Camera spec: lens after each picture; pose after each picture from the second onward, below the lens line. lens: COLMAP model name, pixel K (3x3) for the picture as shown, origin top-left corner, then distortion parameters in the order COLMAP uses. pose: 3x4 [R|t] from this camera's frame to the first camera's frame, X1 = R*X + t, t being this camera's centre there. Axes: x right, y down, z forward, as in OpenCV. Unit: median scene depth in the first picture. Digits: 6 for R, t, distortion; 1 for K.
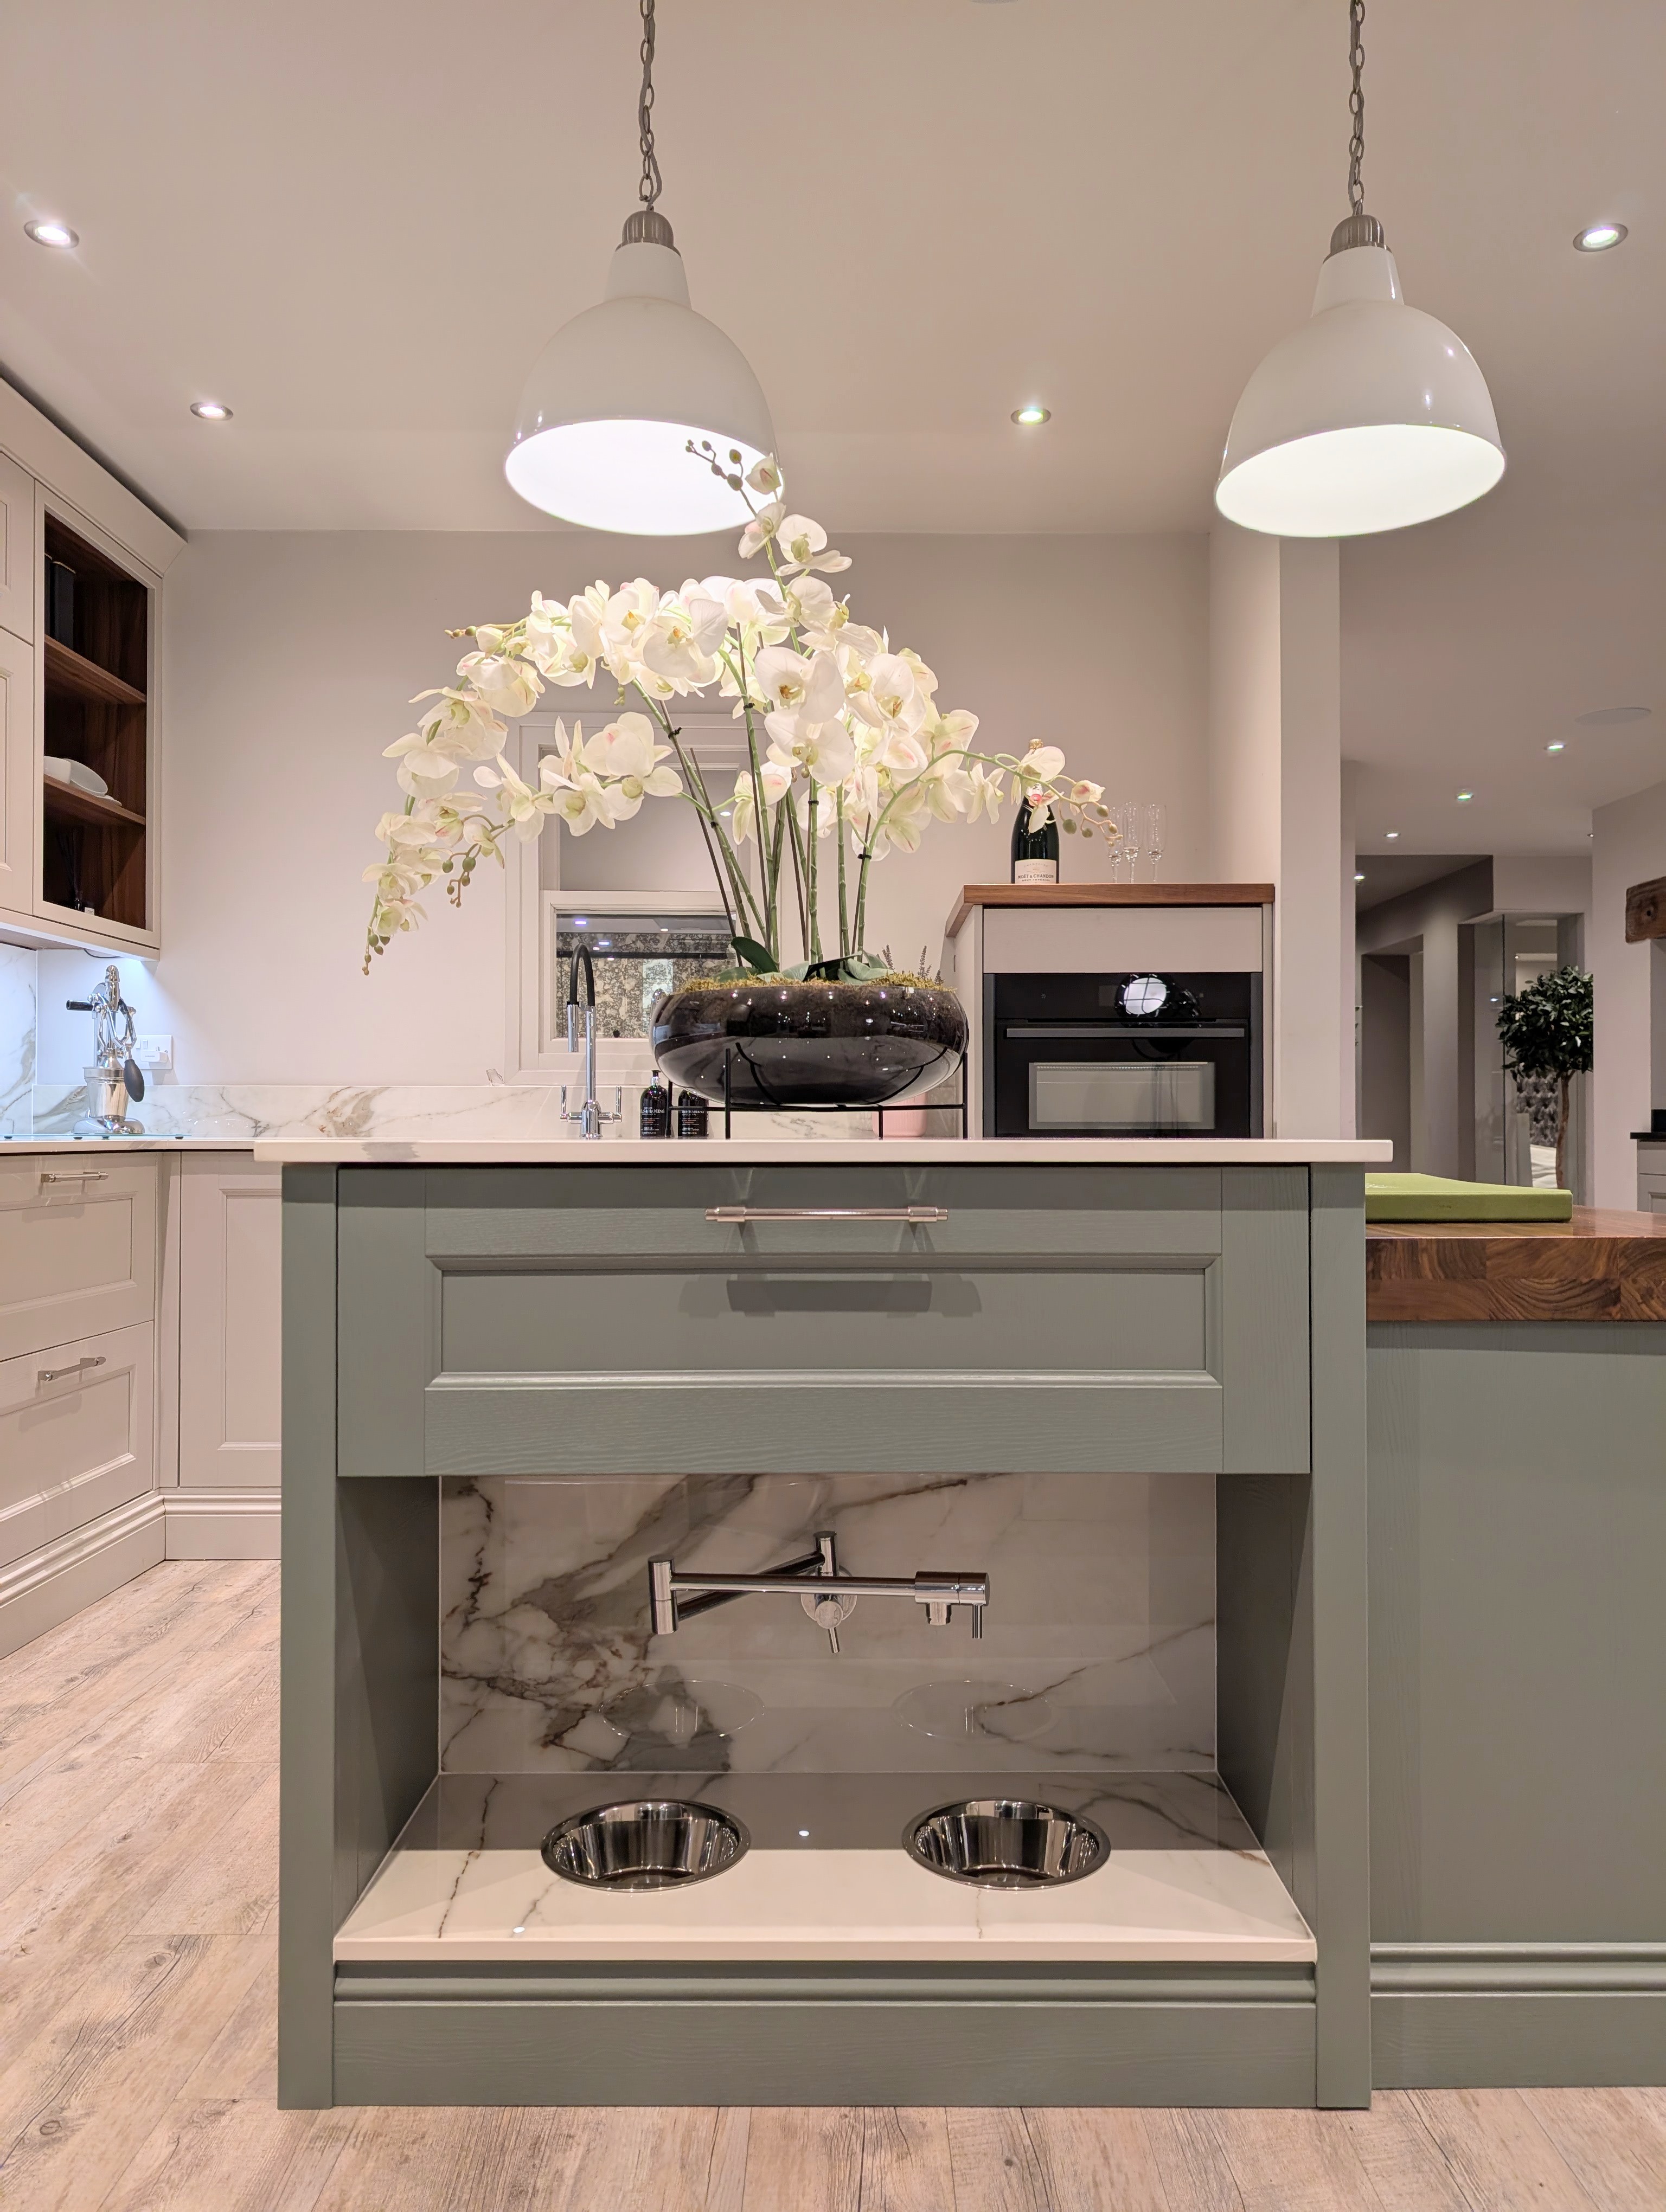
lens RADIAL K [[1614.2, 0, 833.0], [0, 1614.2, 1106.0], [0, 0, 1]] dist [0.009201, 0.005886]
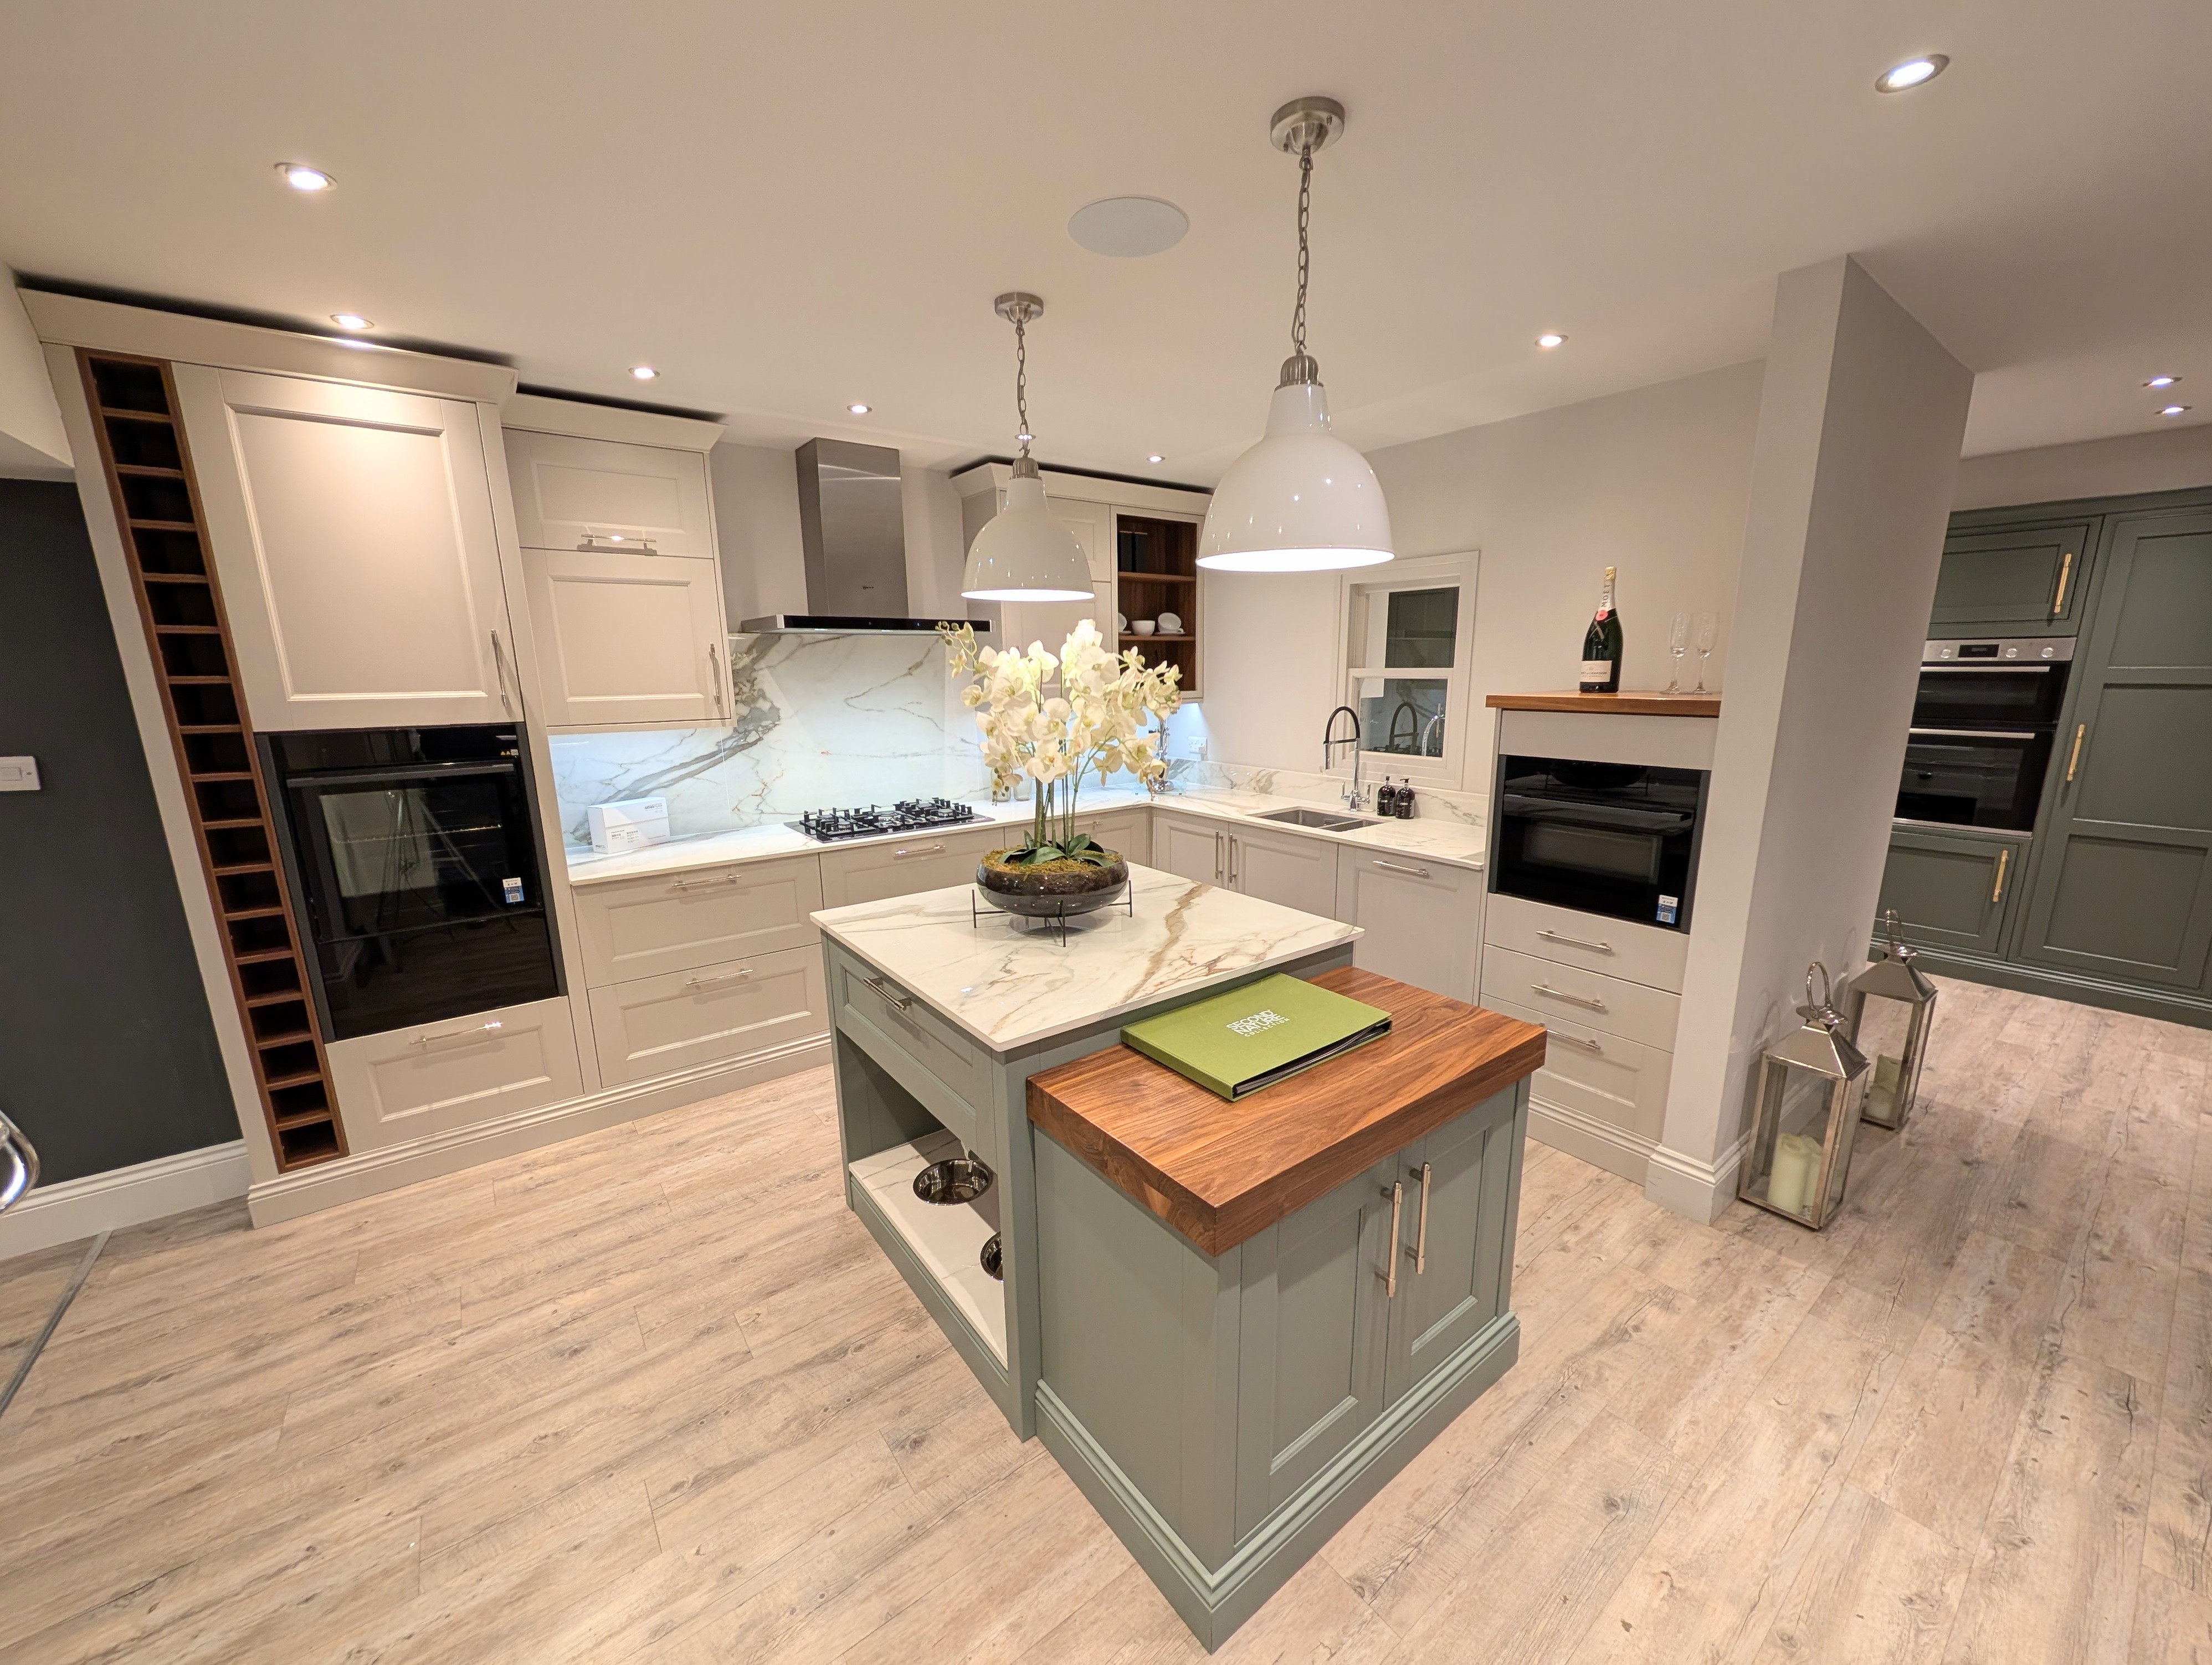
lens RADIAL K [[848.7, 0, 1120.6], [0, 848.7, 848.2], [0, 0, 1]] dist [0.000715, 0.000337]
pose [[0.607437, 0.159466, -0.778197, 0.945762], [0.022671, 0.975764, 0.217647, -0.328538], [0.794044, -0.149849, 0.589100, 0.460613]]
